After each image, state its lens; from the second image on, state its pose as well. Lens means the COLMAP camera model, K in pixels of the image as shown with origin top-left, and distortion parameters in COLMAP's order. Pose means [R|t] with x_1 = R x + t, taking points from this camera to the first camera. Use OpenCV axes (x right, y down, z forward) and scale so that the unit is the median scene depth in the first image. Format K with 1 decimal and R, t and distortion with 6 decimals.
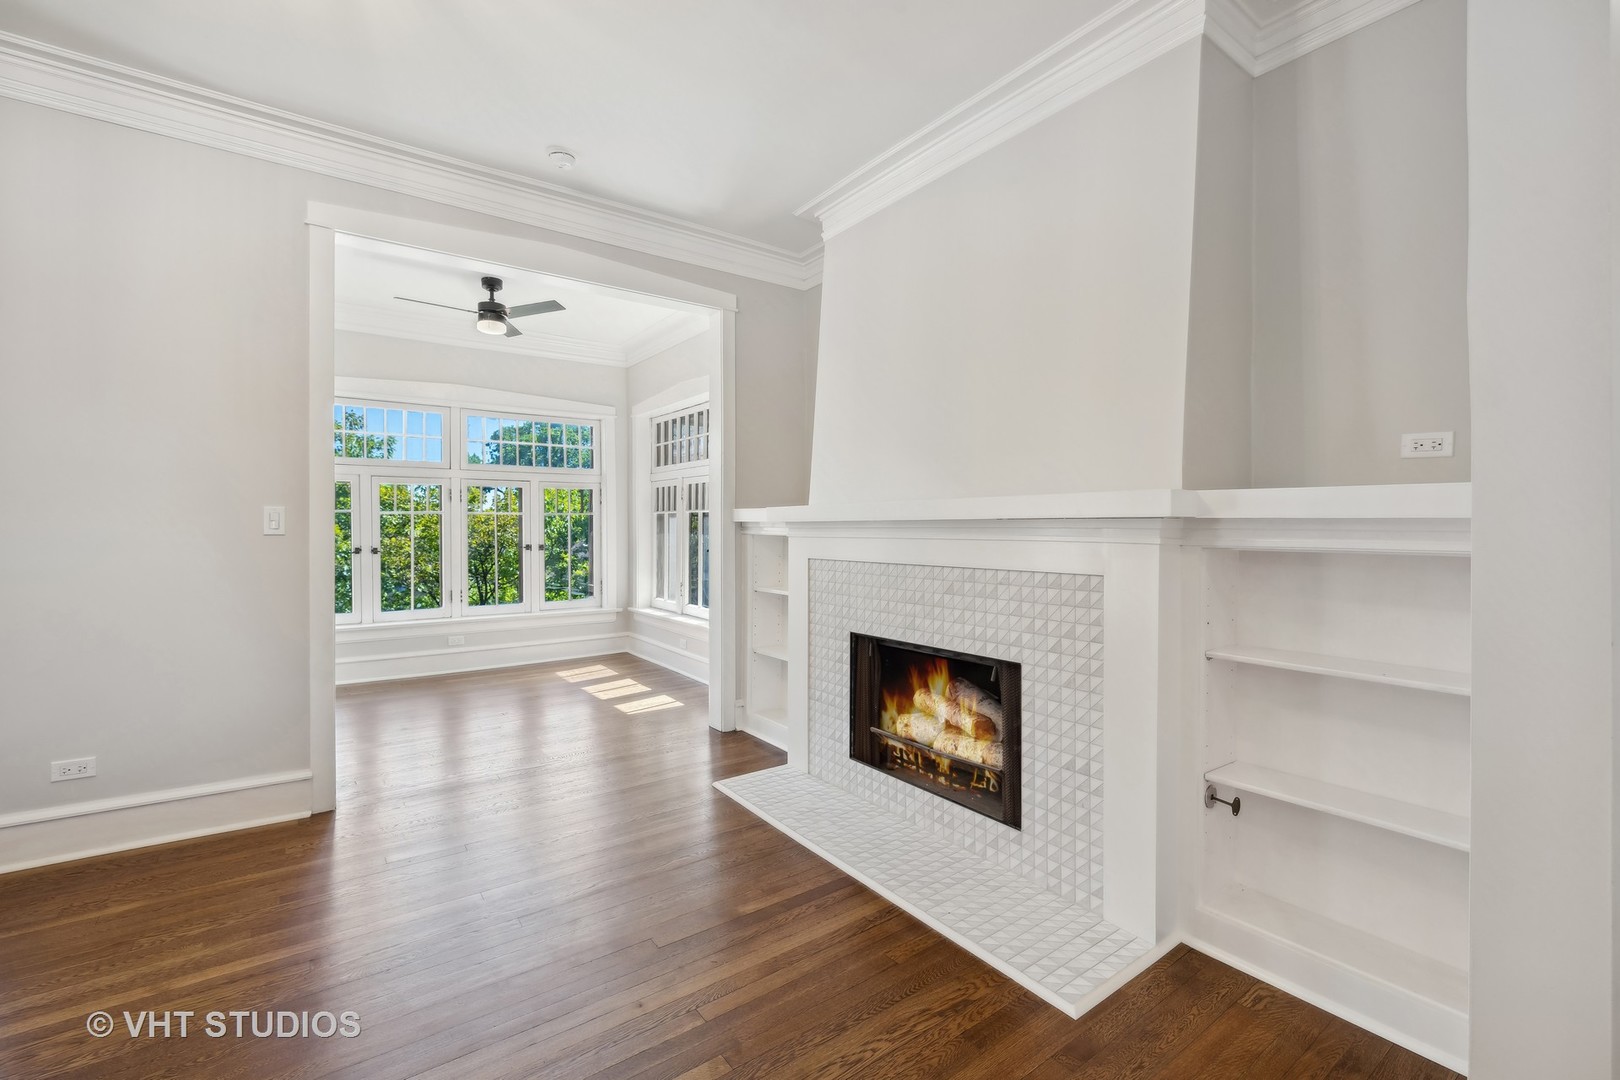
lens RADIAL K [[699.0, 0, 836.3], [0, 699.0, 536.5], [0, 0, 1]] dist [-0.000927, 0.000511]
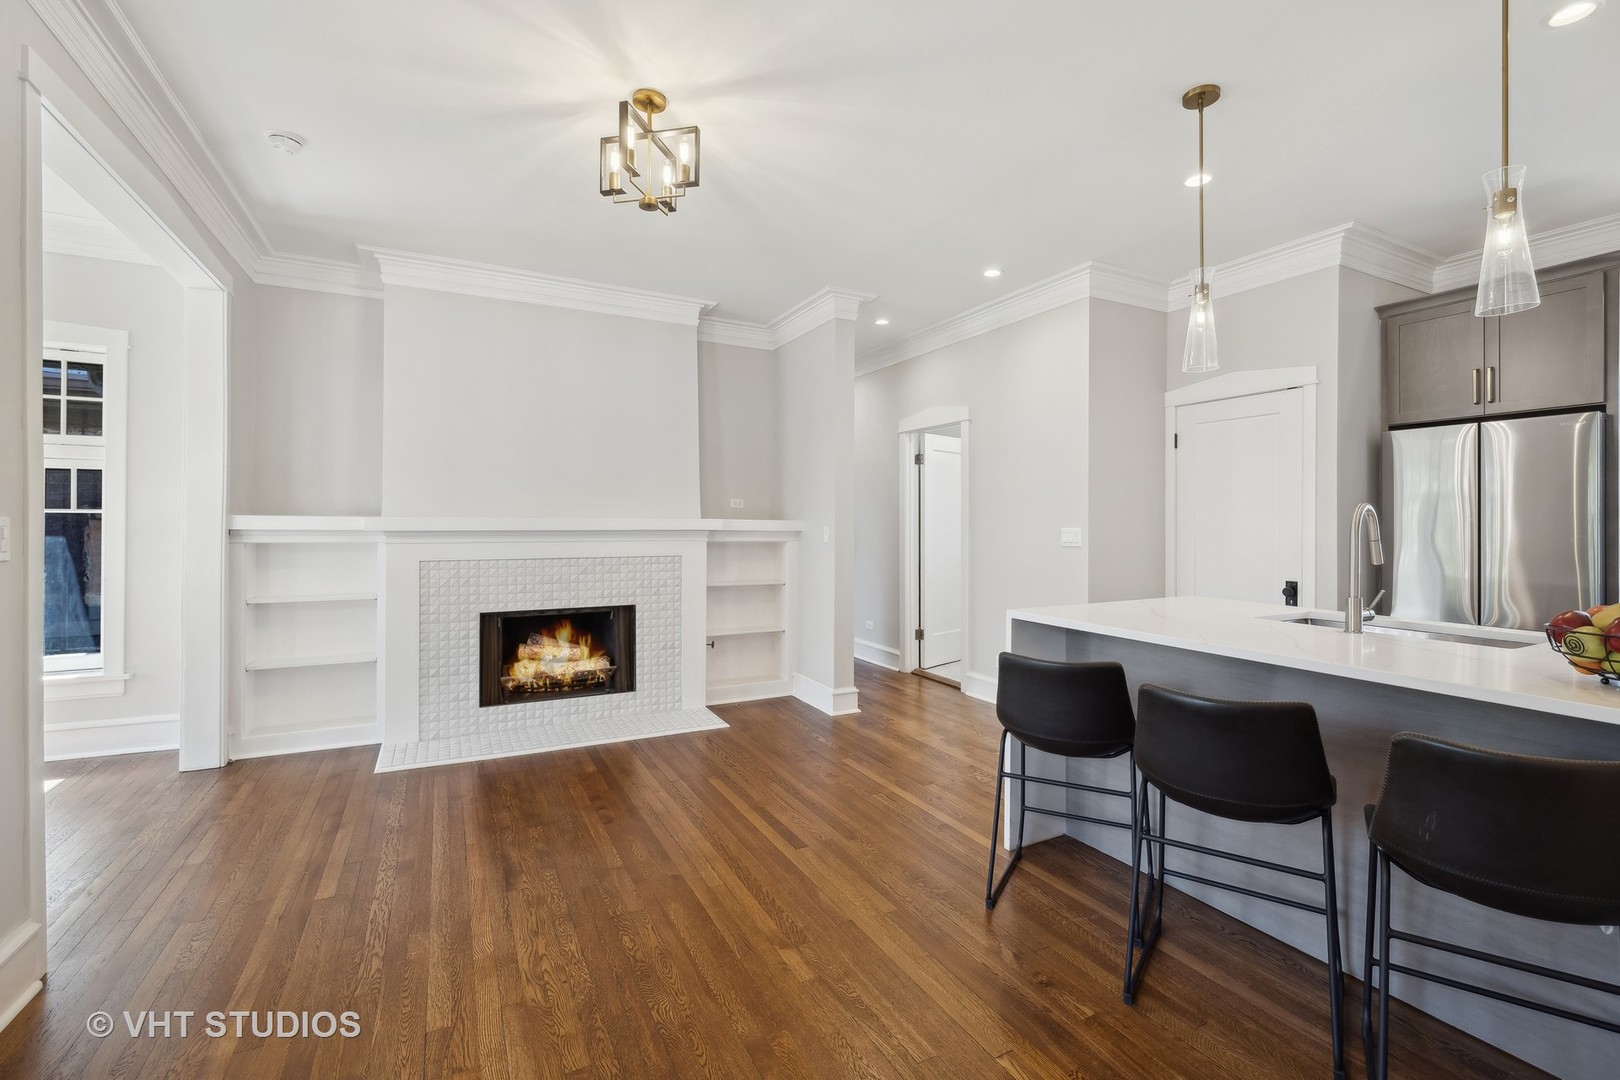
lens RADIAL K [[699.0, 0, 806.0], [0, 699.0, 527.8], [0, 0, 1]] dist [-0.000927, 0.000511]
pose [[0.169137, -0.004012, 0.985584, -1.185960], [0.009776, 0.999949, 0.002393, -0.023661], [-0.985544, 0.009231, 0.169168, 0.155137]]
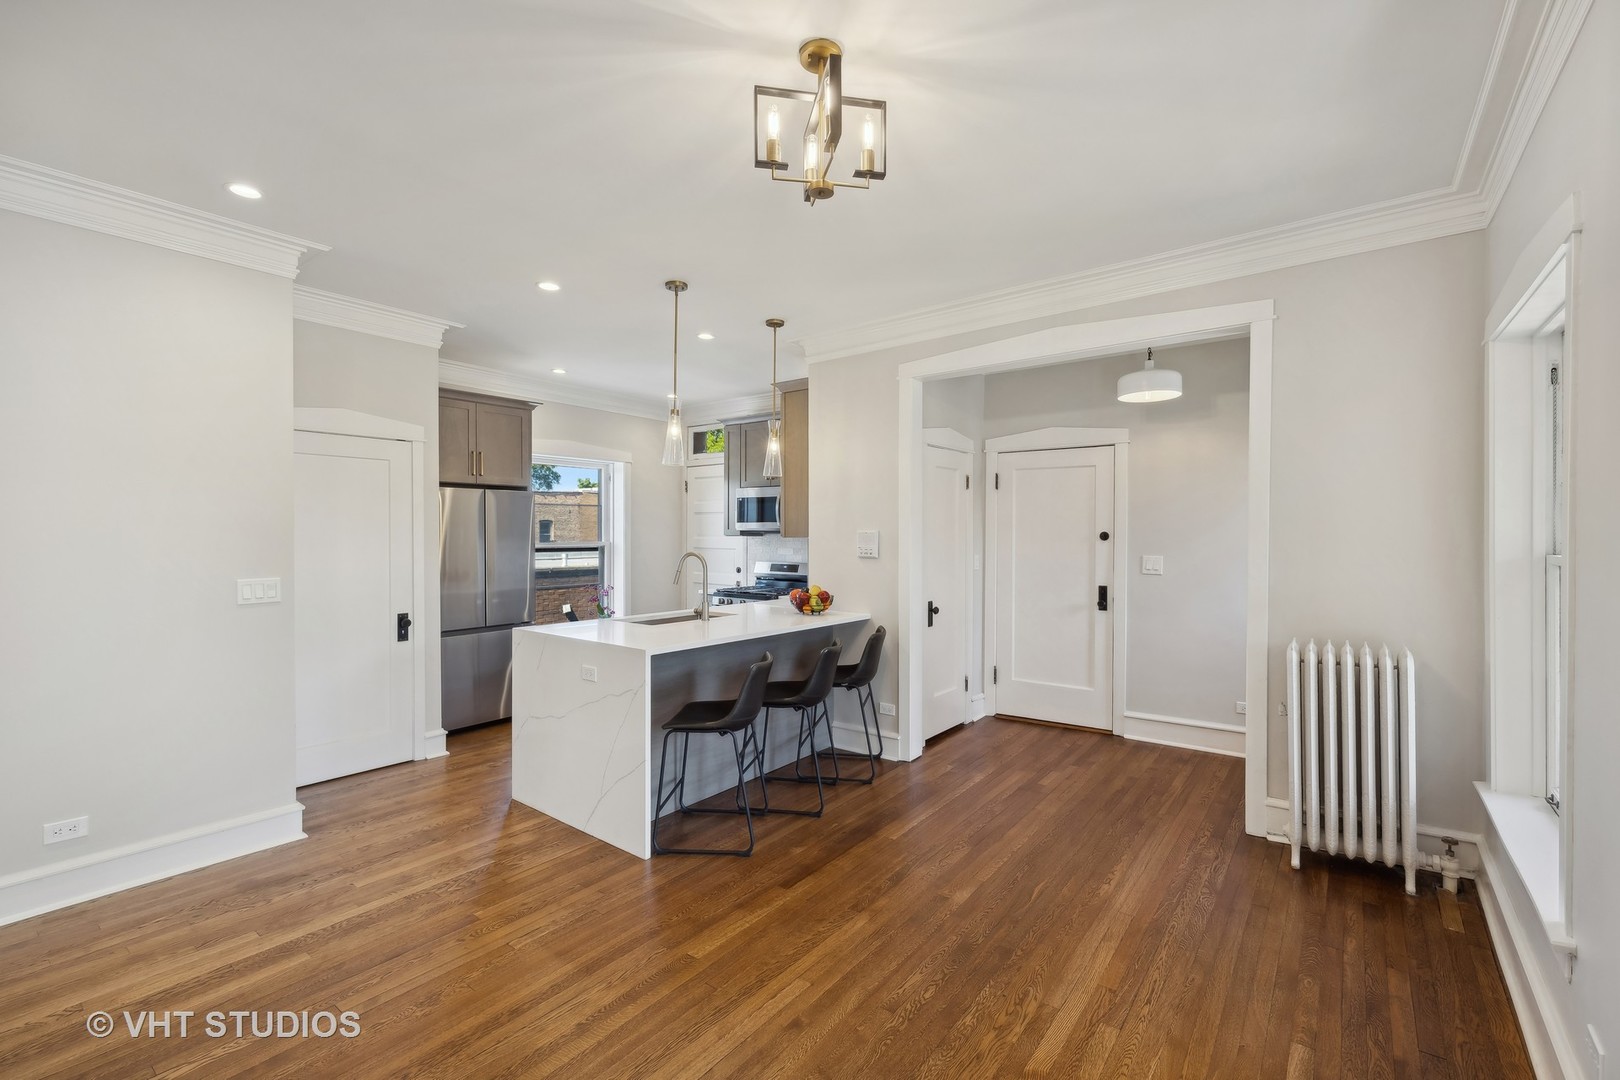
lens RADIAL K [[699.0, 0, 829.1], [0, 699.0, 535.2], [0, 0, 1]] dist [-0.000927, 0.000511]
pose [[-0.960734, 0.000442, -0.277470, -0.237568], [-0.004492, 0.999843, 0.017145, -0.100586], [0.277434, 0.017719, -0.960581, 1.105686]]
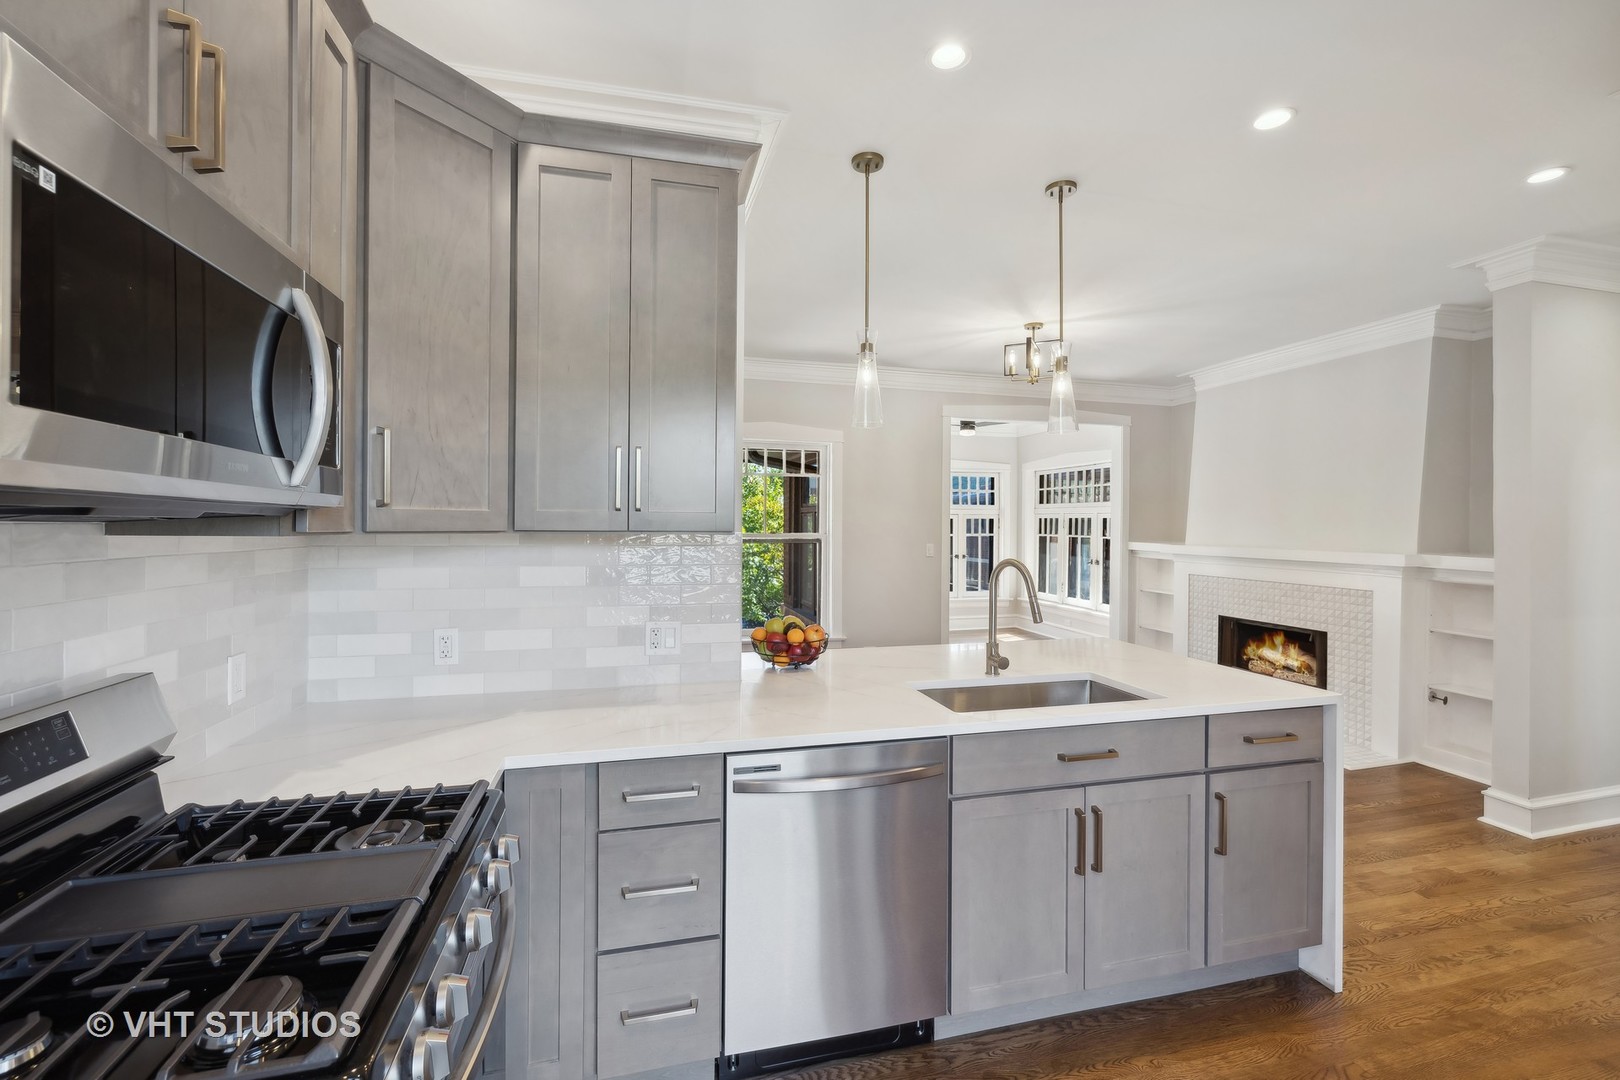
lens RADIAL K [[699.0, 0, 813.2], [0, 699.0, 527.5], [0, 0, 1]] dist [-0.000927, 0.000511]
pose [[0.922161, 0.010142, -0.386674, -0.256578], [-0.013510, 0.999891, -0.005993, -0.070048], [0.386571, 0.010750, 0.922197, -1.124301]]
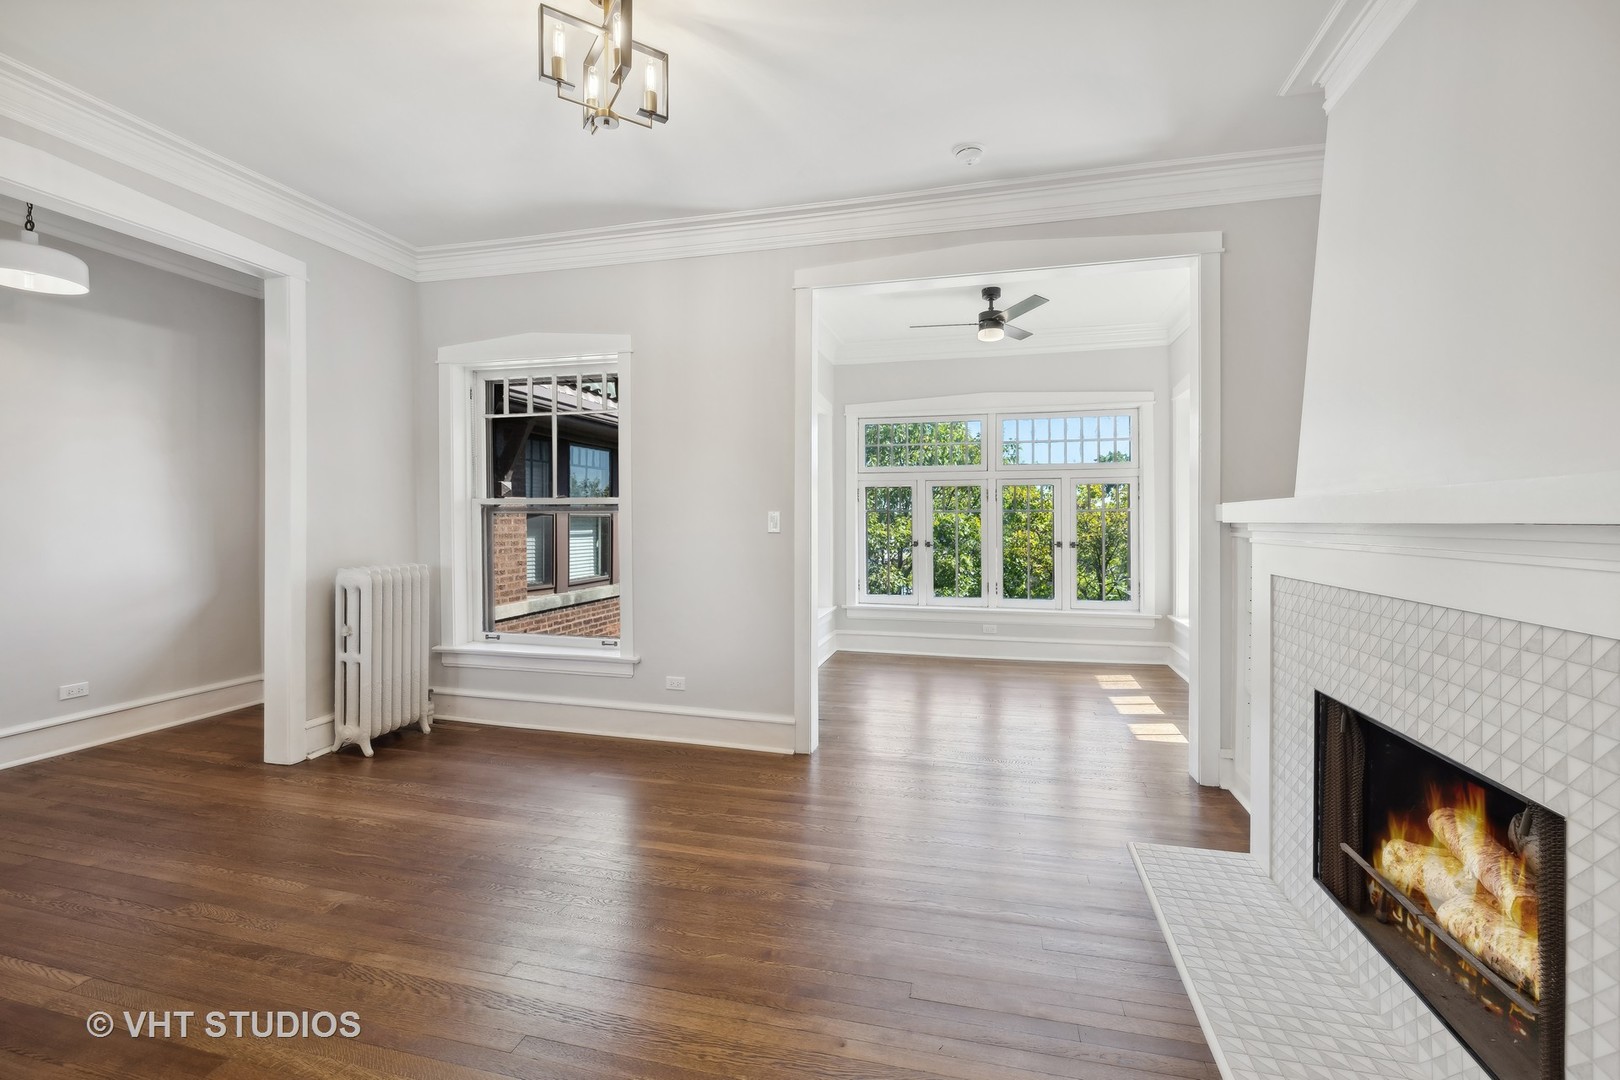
lens RADIAL K [[699.0, 0, 820.3], [0, 699.0, 526.6], [0, 0, 1]] dist [-0.000927, 0.000511]
pose [[0.626942, 0.006658, -0.779037, 0.240574], [-0.010166, 0.999948, 0.000365, -0.013708], [0.778999, 0.007691, 0.626977, 0.213420]]
